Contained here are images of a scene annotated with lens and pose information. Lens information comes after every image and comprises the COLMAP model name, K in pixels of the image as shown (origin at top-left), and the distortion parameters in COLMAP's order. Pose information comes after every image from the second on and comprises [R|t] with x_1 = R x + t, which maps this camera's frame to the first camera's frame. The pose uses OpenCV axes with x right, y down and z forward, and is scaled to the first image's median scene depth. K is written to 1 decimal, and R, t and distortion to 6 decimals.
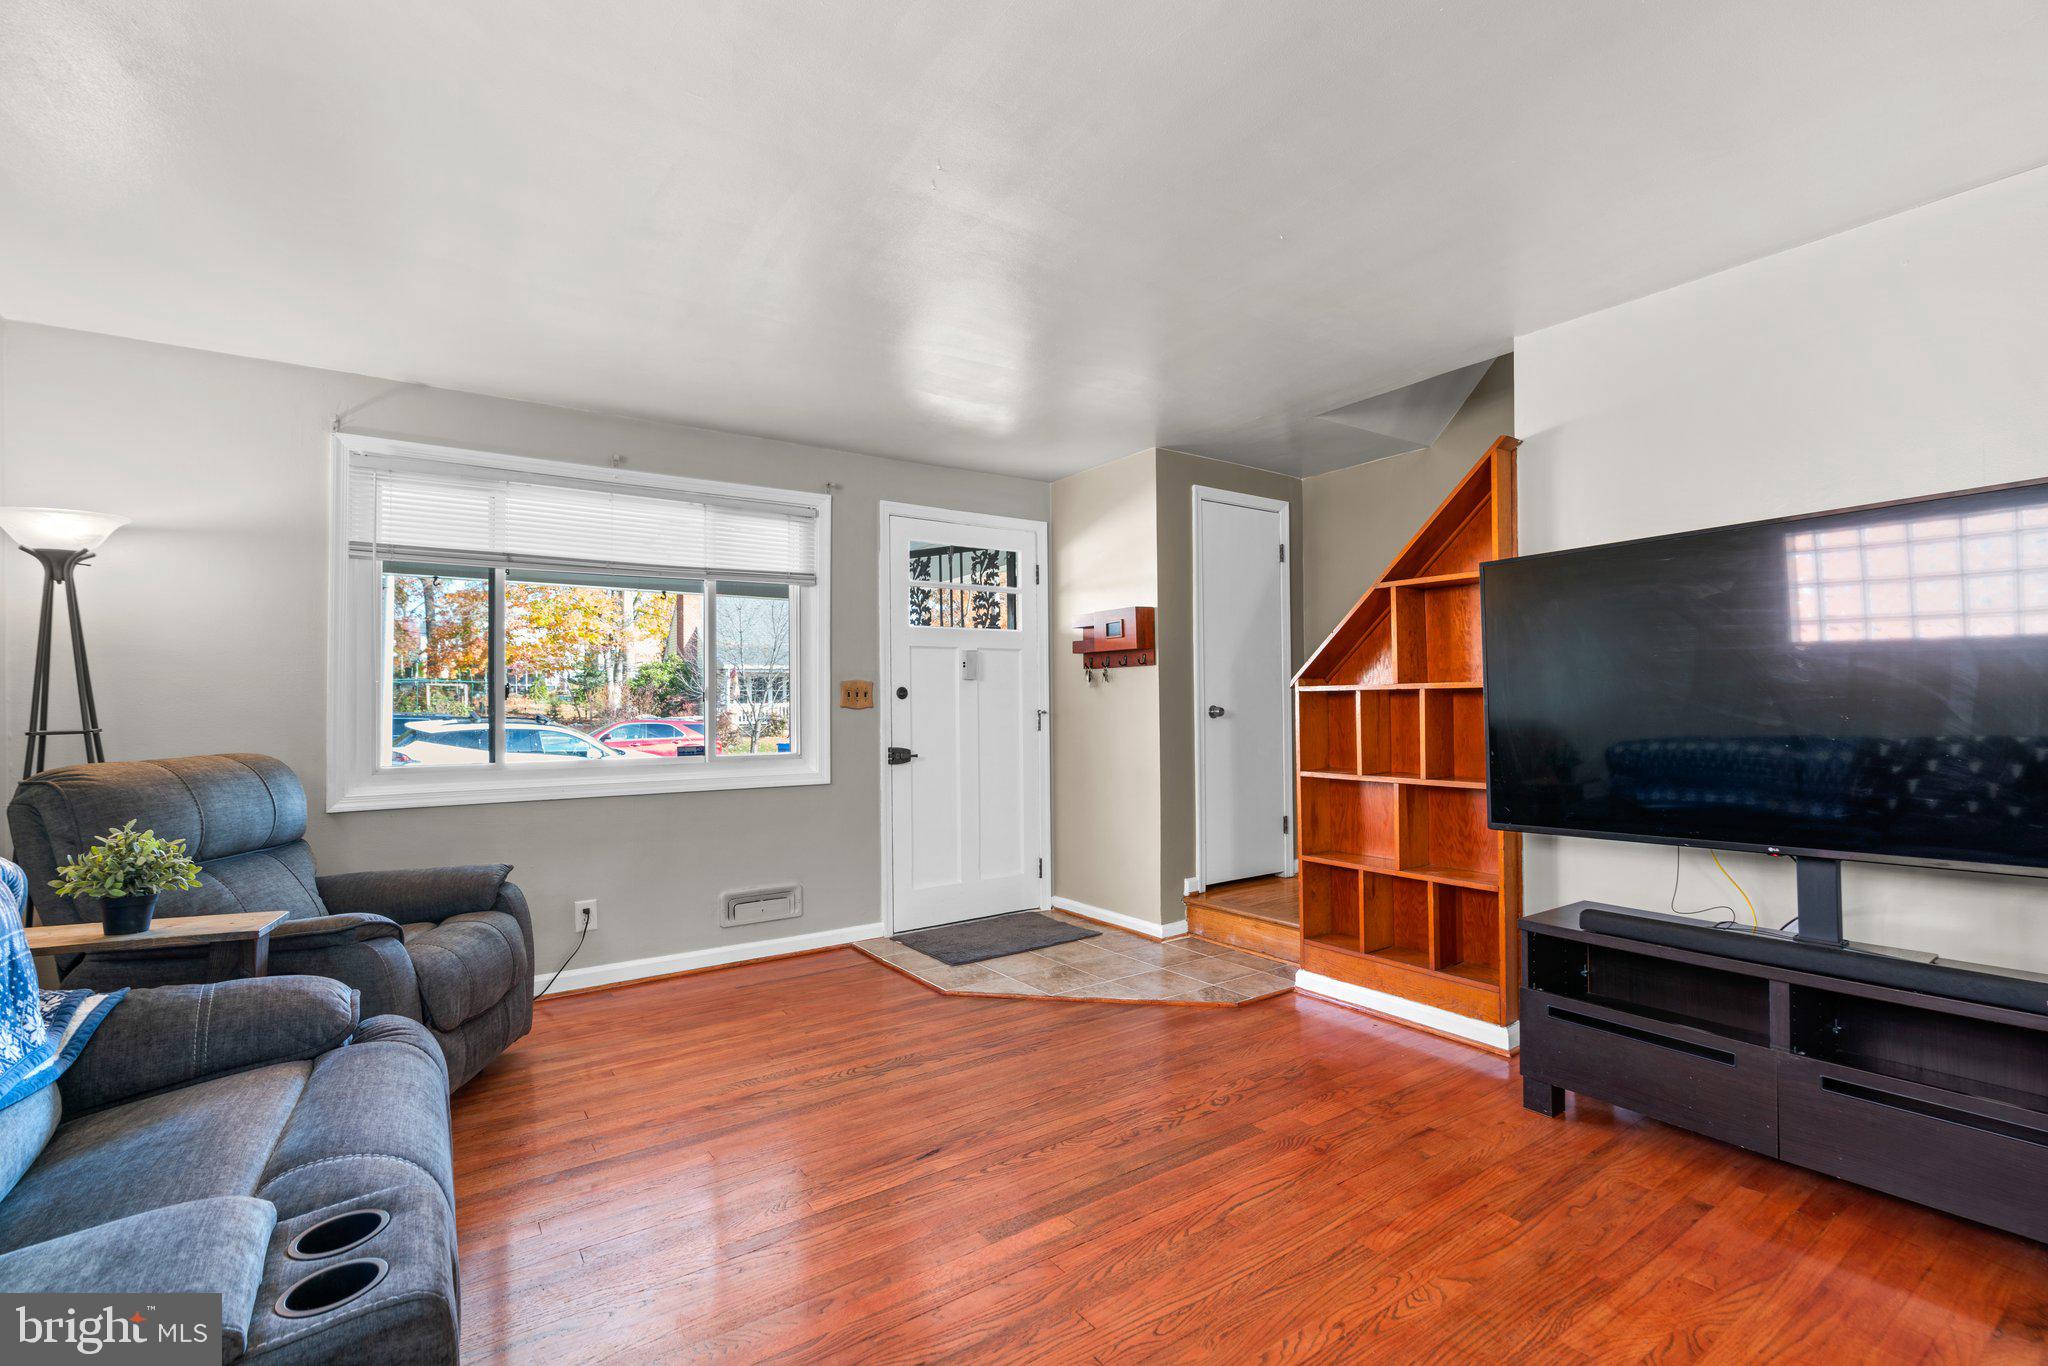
lens RADIAL K [[922.6, 0, 1032.6], [0, 922.6, 692.6], [0, 0, 1]] dist [-0.017439, 0.007144]
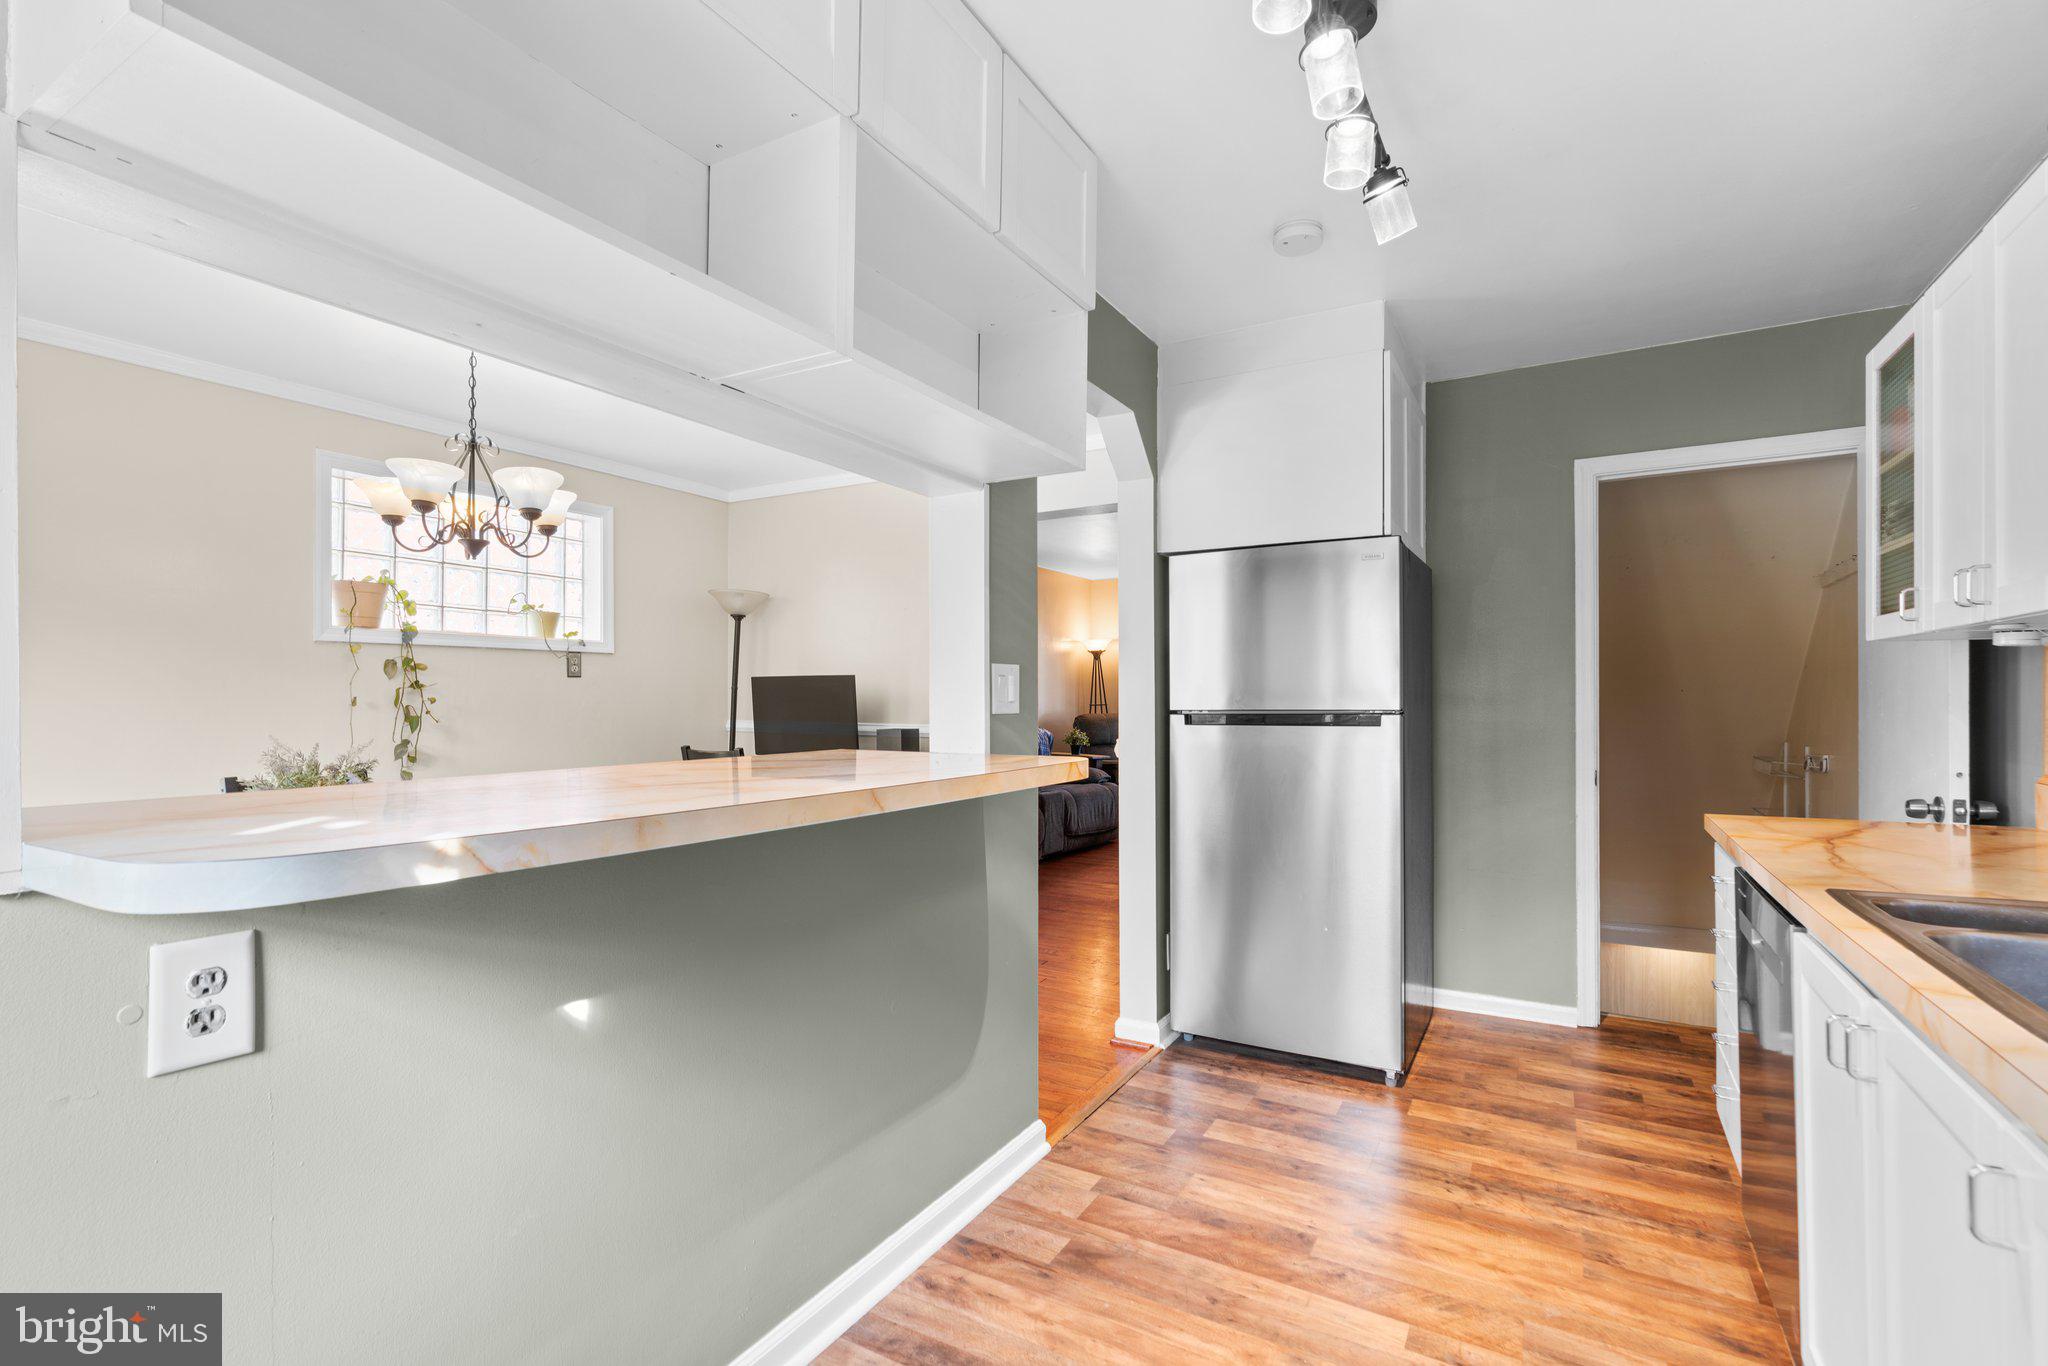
lens RADIAL K [[922.6, 0, 1022.2], [0, 922.6, 701.5], [0, 0, 1]] dist [-0.017439, 0.007144]
pose [[0.411130, 0.012167, -0.911495, 1.533871], [0.011238, 0.999767, 0.018415, -0.028433], [0.911507, -0.017814, 0.410898, -0.519310]]
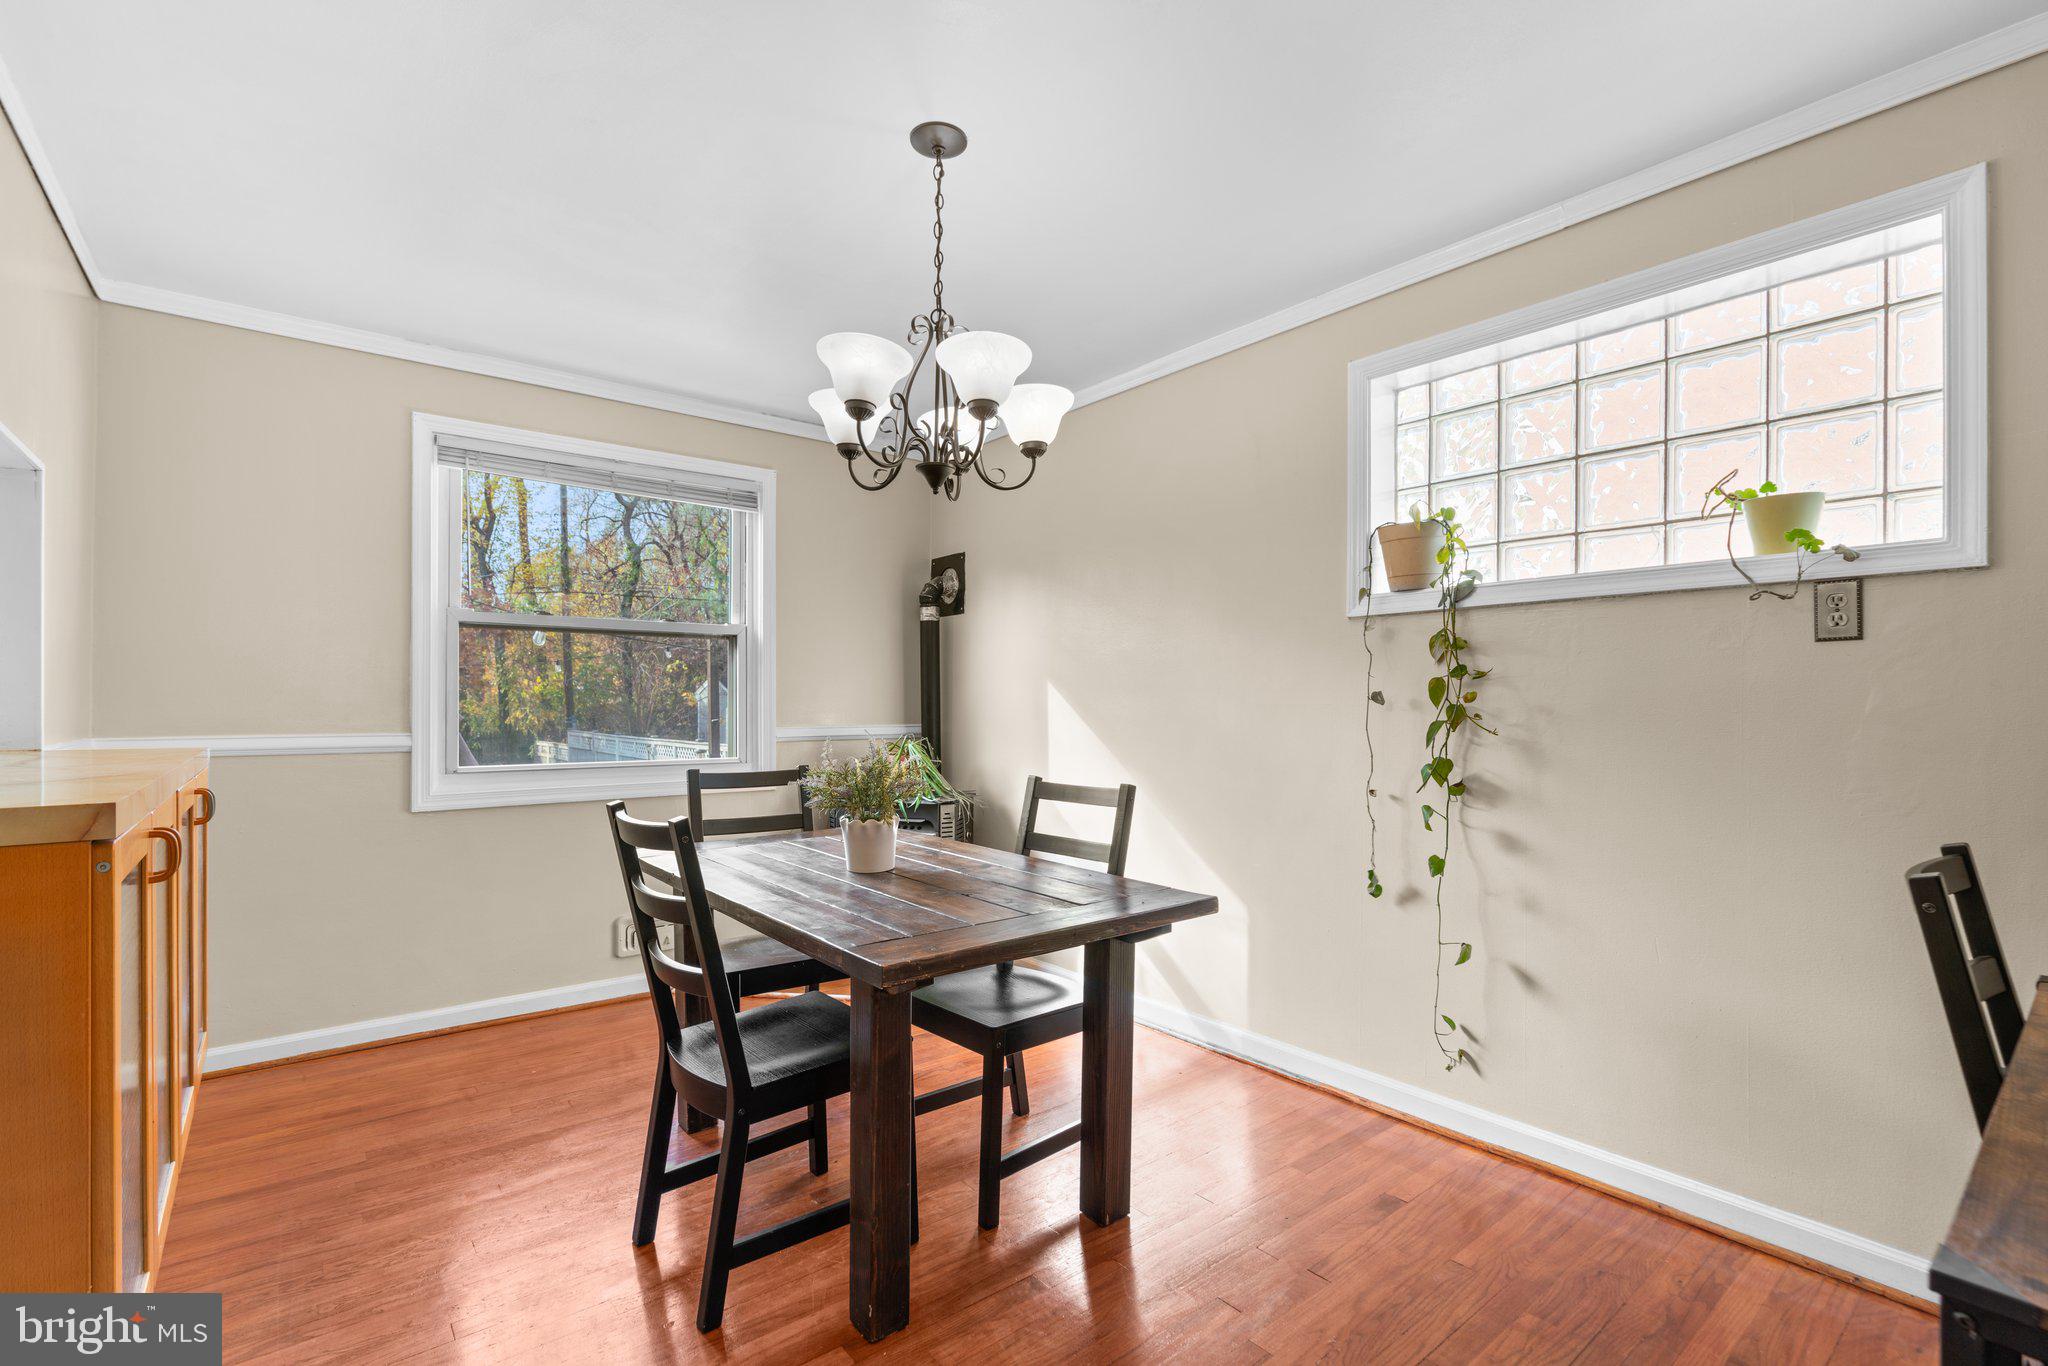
lens RADIAL K [[922.6, 0, 1028.0], [0, 922.6, 706.3], [0, 0, 1]] dist [-0.017439, 0.007144]
pose [[-0.998037, 0.009149, -0.061955, 0.561821], [0.009766, 0.999906, -0.009672, -0.006247], [0.061860, -0.010258, -0.998032, -0.049440]]
